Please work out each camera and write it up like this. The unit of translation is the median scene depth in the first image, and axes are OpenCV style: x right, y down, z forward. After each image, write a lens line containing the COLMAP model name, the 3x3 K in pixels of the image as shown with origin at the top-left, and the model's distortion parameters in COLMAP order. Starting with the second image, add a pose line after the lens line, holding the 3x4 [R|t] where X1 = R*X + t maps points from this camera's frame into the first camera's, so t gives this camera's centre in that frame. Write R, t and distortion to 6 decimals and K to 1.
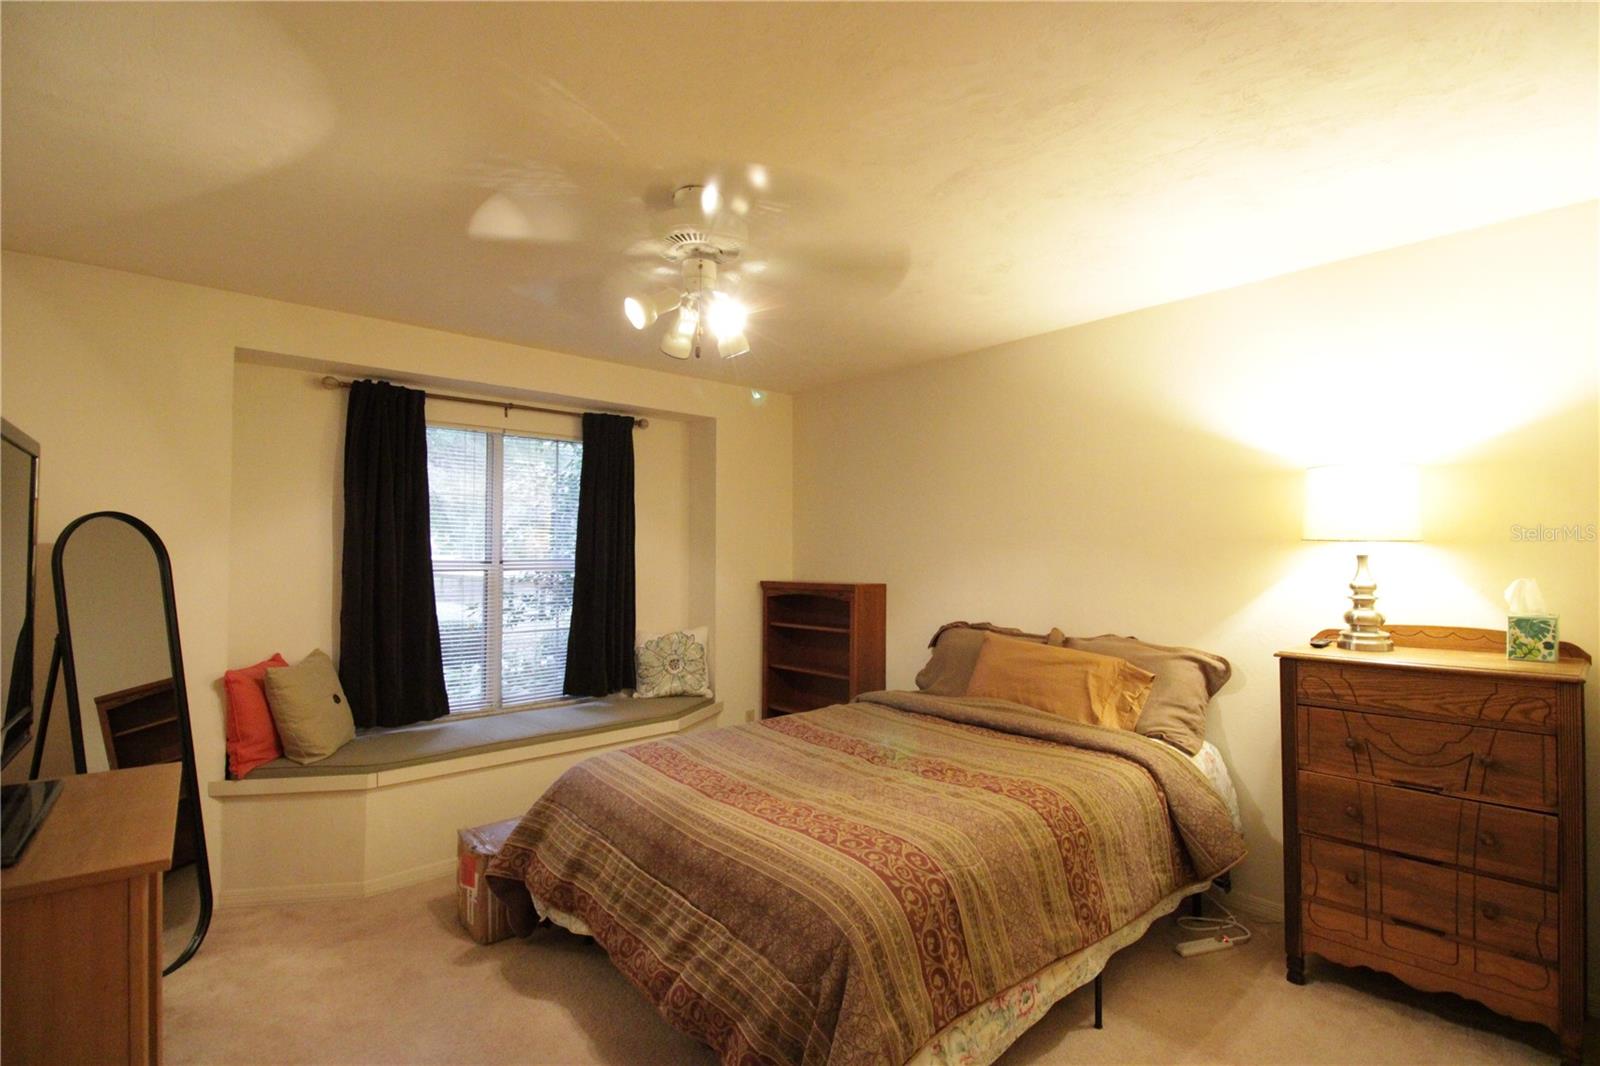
lens RADIAL K [[735.7, 0, 809.3], [0, 735.7, 533.7], [0, 0, 1]] dist [-0.008182, -0.009419]
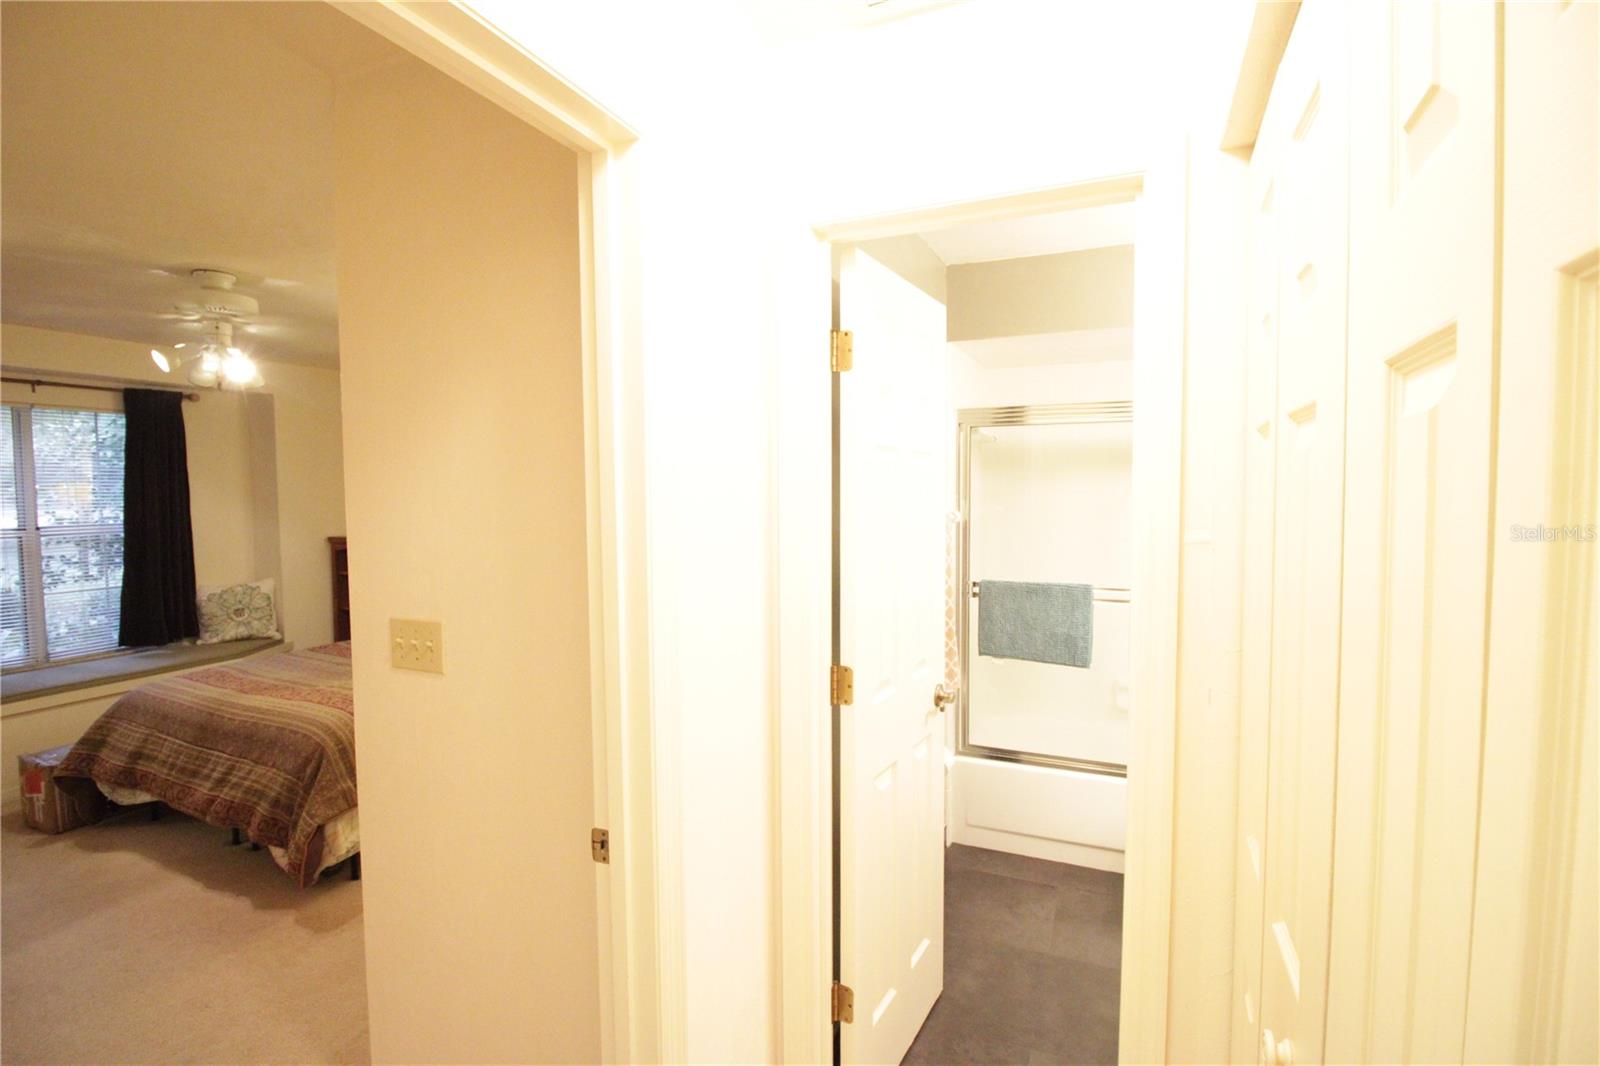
lens RADIAL K [[735.7, 0, 809.3], [0, 735.7, 533.7], [0, 0, 1]] dist [-0.008182, -0.009419]
pose [[0.903327, -0.029358, 0.427947, 0.233983], [-0.007567, 0.996409, 0.084330, -0.081441], [-0.428886, -0.079416, 0.899861, -0.675748]]
